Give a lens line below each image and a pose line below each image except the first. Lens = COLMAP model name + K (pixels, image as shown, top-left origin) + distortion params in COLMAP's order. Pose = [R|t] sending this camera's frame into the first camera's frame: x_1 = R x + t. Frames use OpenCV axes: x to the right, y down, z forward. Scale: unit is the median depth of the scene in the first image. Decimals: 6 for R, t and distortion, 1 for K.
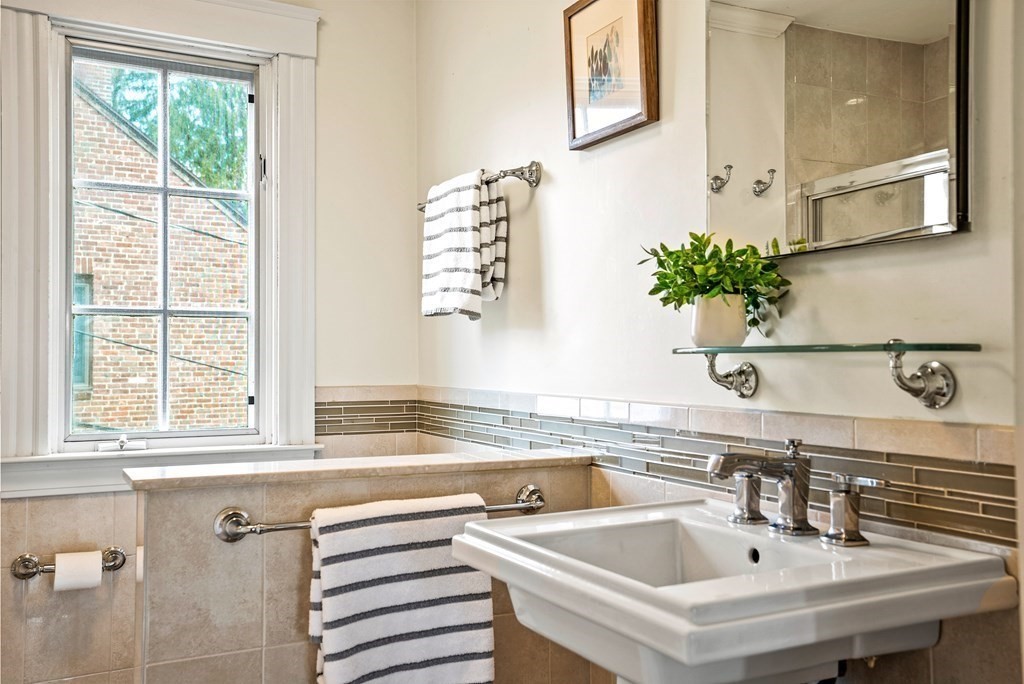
lens RADIAL K [[957.9, 0, 517.7], [0, 957.9, 319.0], [0, 0, 1]] dist [0.057499, 0.005590]
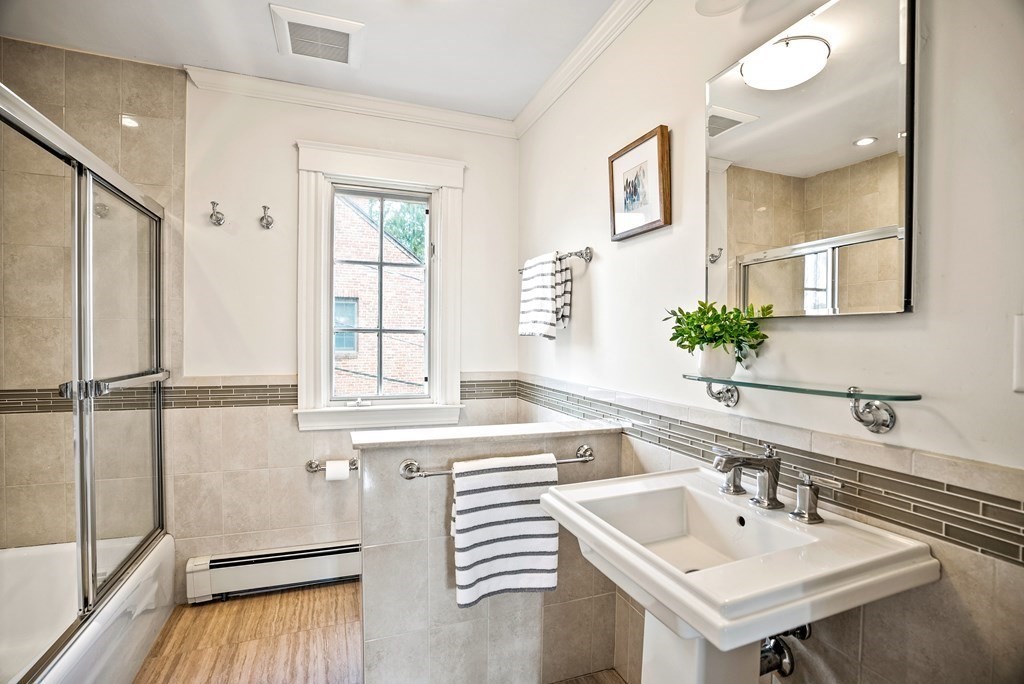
lens RADIAL K [[487.5, 0, 513.8], [0, 487.5, 336.6], [0, 0, 1]] dist [-0.075960, 0.029995]
pose [[0.994013, 0.014006, -0.108361, -0.021258], [-0.009717, 0.999152, 0.040012, -0.046827], [0.108830, -0.038719, 0.993306, 0.159179]]
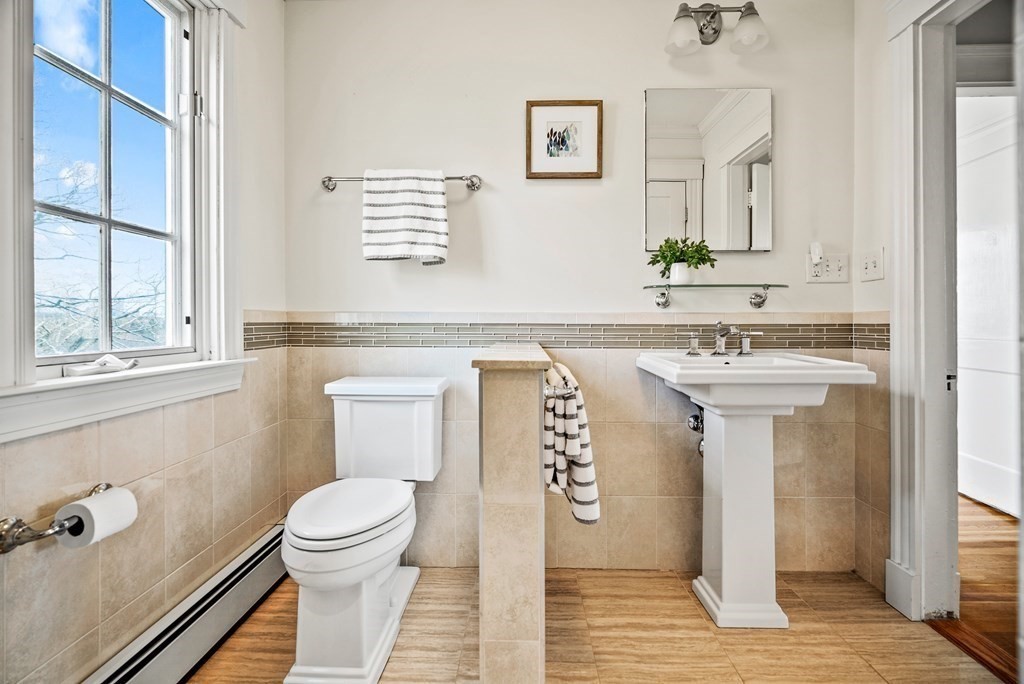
lens RADIAL K [[475.4, 0, 515.2], [0, 475.4, 309.8], [0, 0, 1]] dist [-0.000913, 0.000015]
pose [[0.475917, 0.022720, 0.879197, -0.788842], [-0.037838, 0.999270, -0.005341, 0.086789], [-0.878676, -0.030725, 0.476429, 0.609825]]
